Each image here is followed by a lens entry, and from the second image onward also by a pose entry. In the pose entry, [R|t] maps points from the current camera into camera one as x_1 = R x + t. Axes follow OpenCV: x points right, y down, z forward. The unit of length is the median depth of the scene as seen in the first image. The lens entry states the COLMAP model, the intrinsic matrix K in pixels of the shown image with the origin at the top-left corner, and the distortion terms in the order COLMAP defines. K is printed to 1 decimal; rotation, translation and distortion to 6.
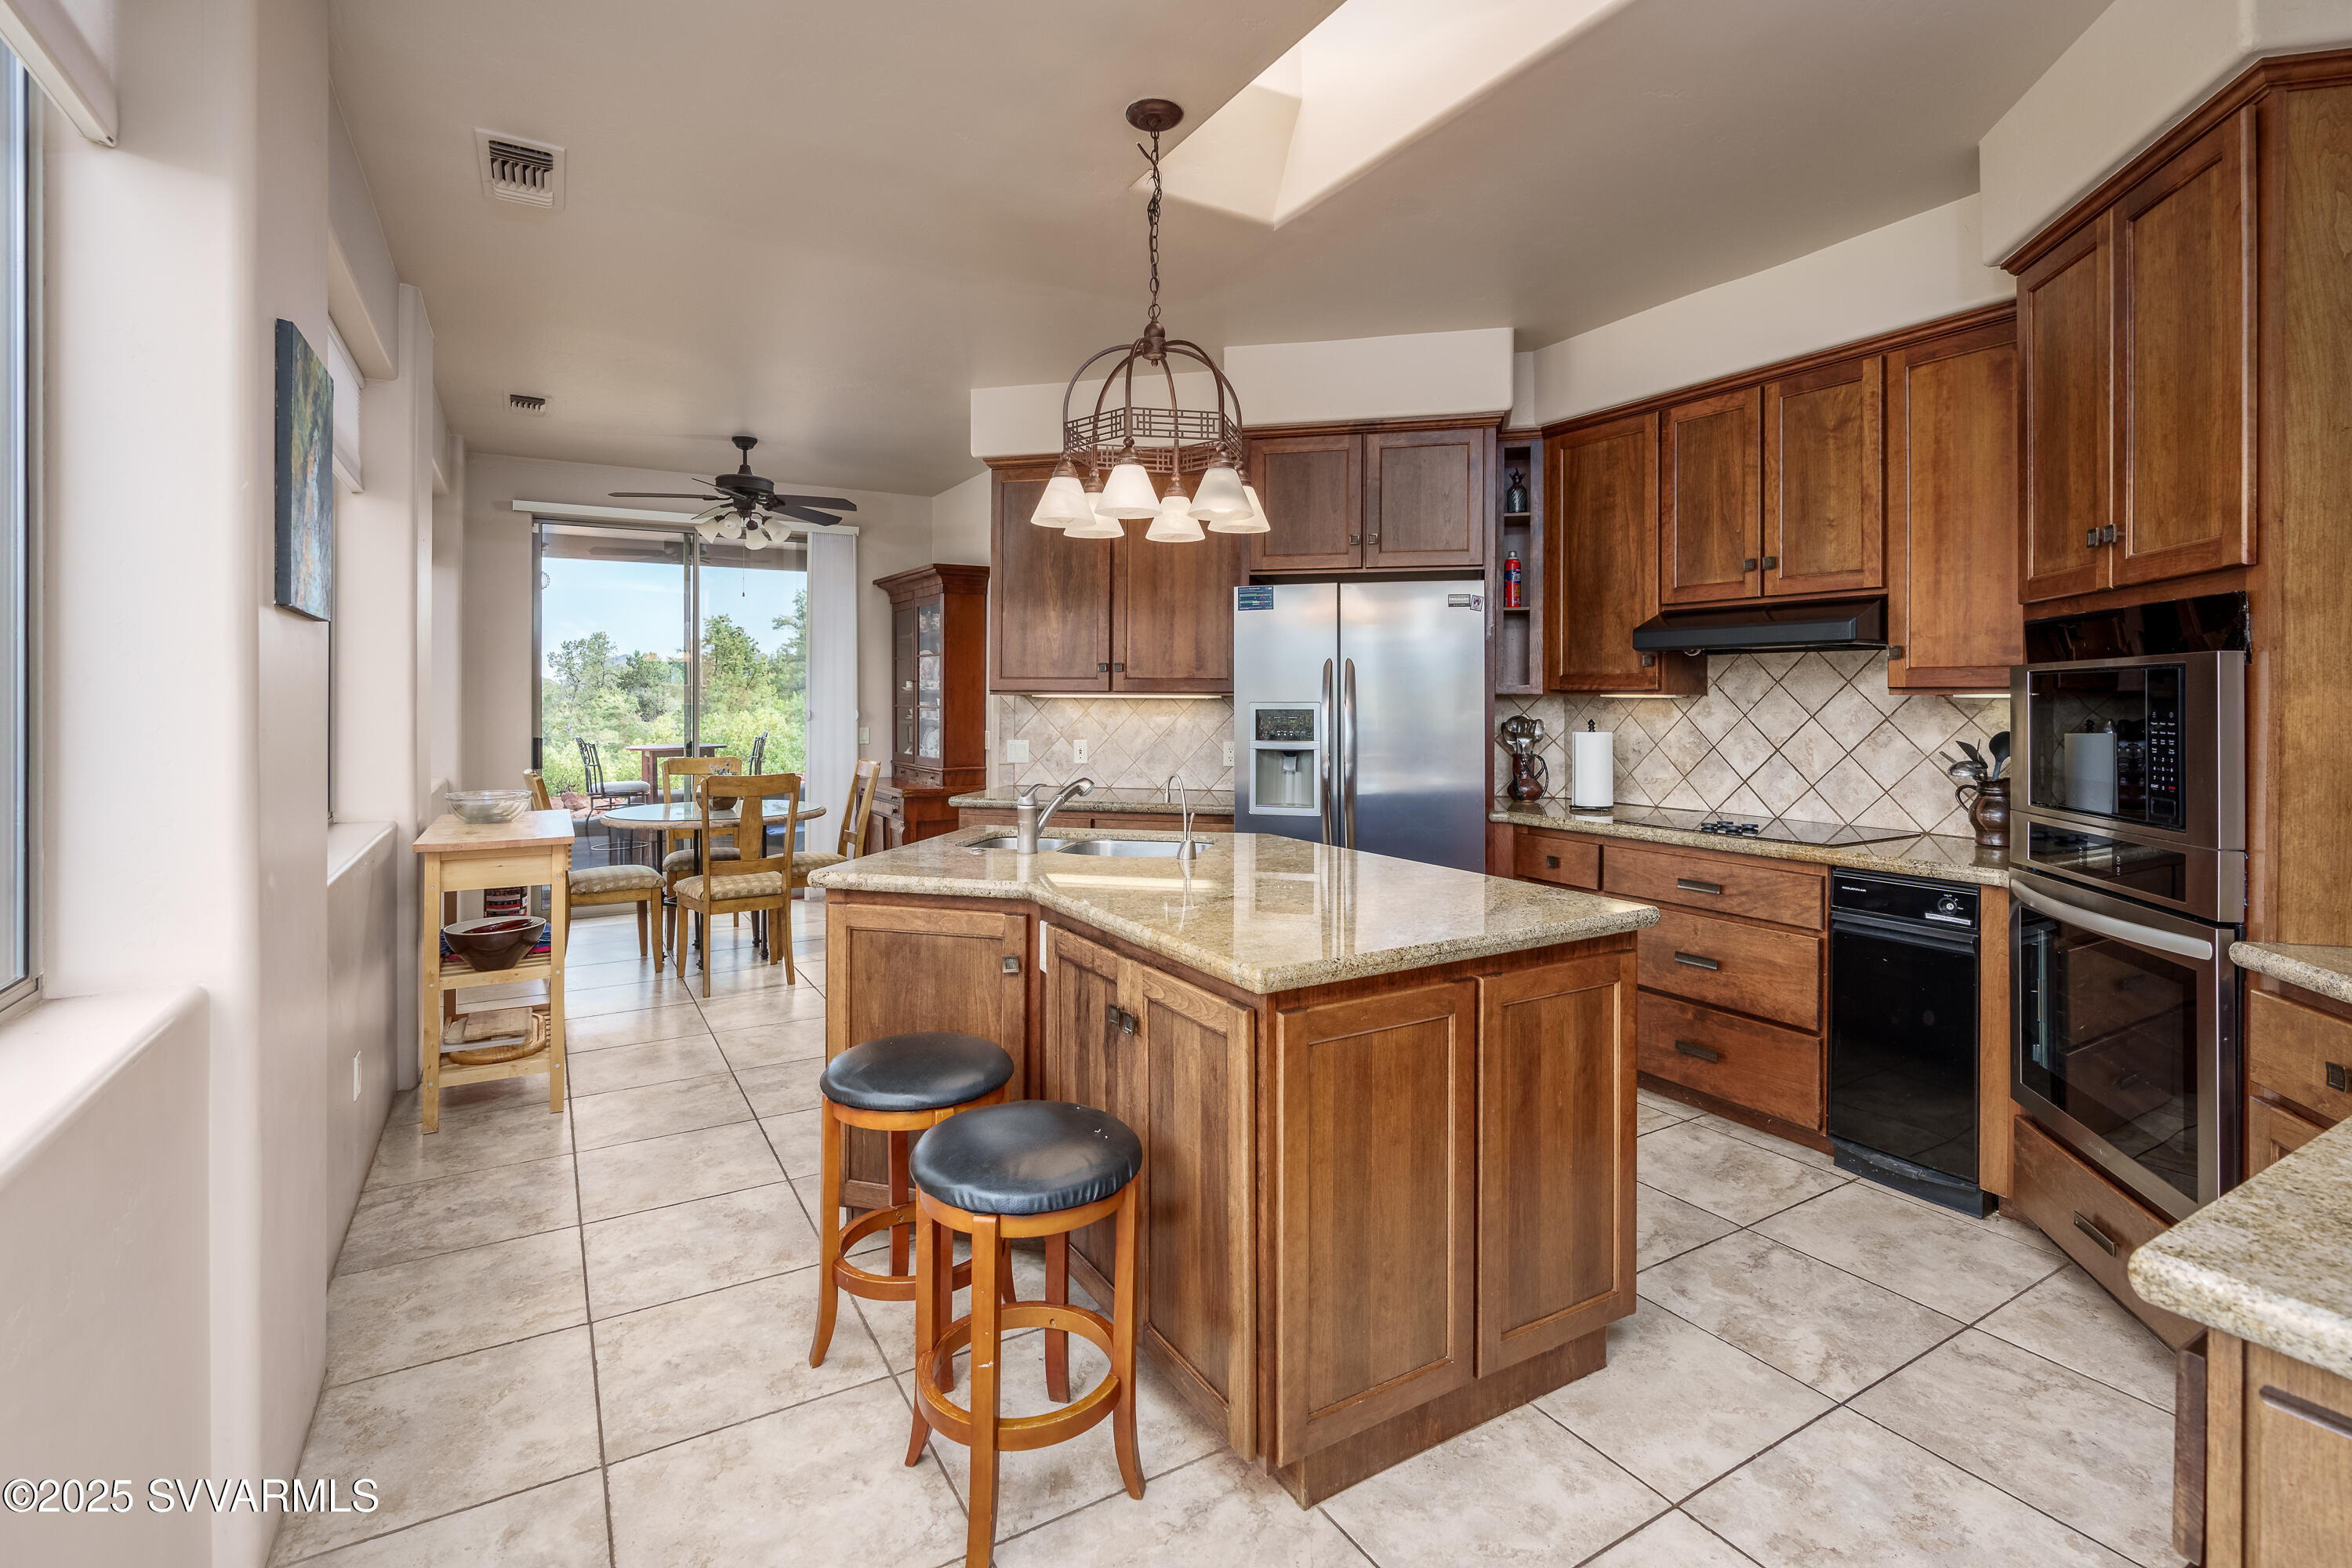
lens RADIAL K [[1094.9, 0, 1175.2], [0, 1094.9, 677.8], [0, 0, 1]] dist [0.000674, 0.001282]
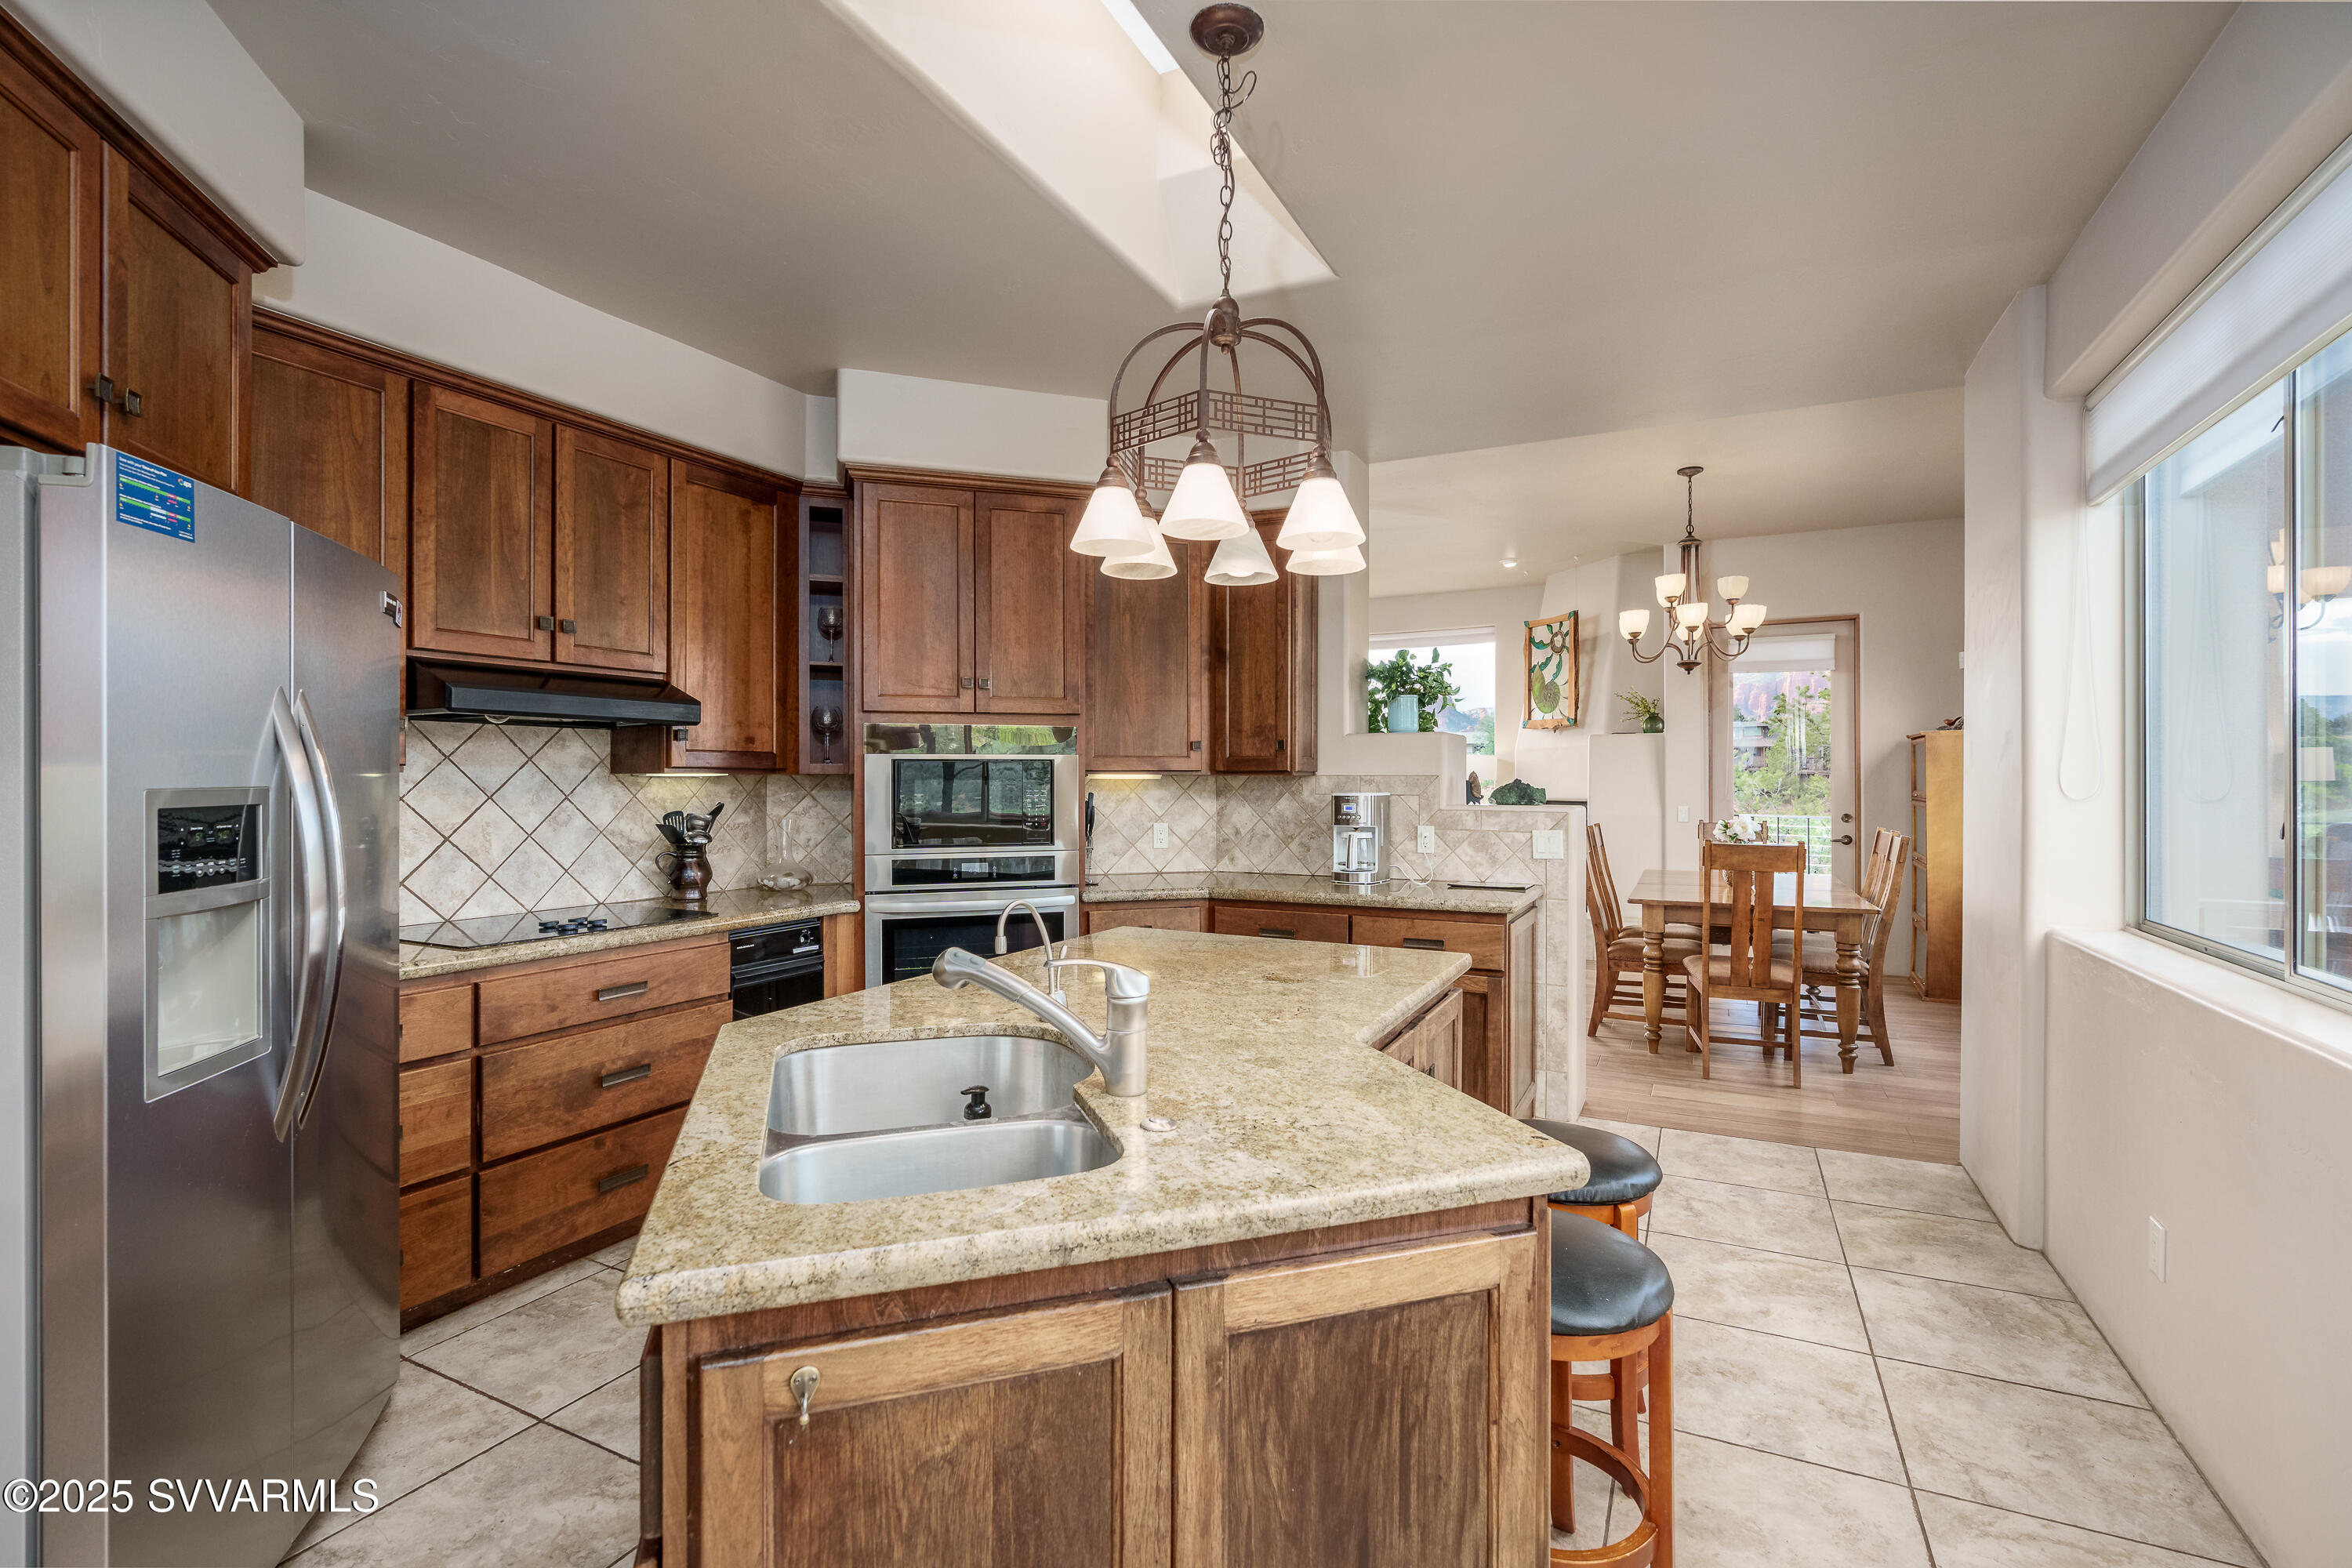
lens RADIAL K [[1074.5, 0, 1196.6], [0, 1074.5, 809.0], [0, 0, 1]] dist [-0.017123, 0.000142]
pose [[-0.561977, -0.026233, 0.826737, -0.471094], [-0.017734, 0.999649, 0.019665, 0.018175], [-0.826963, -0.003610, -0.562245, 1.054531]]
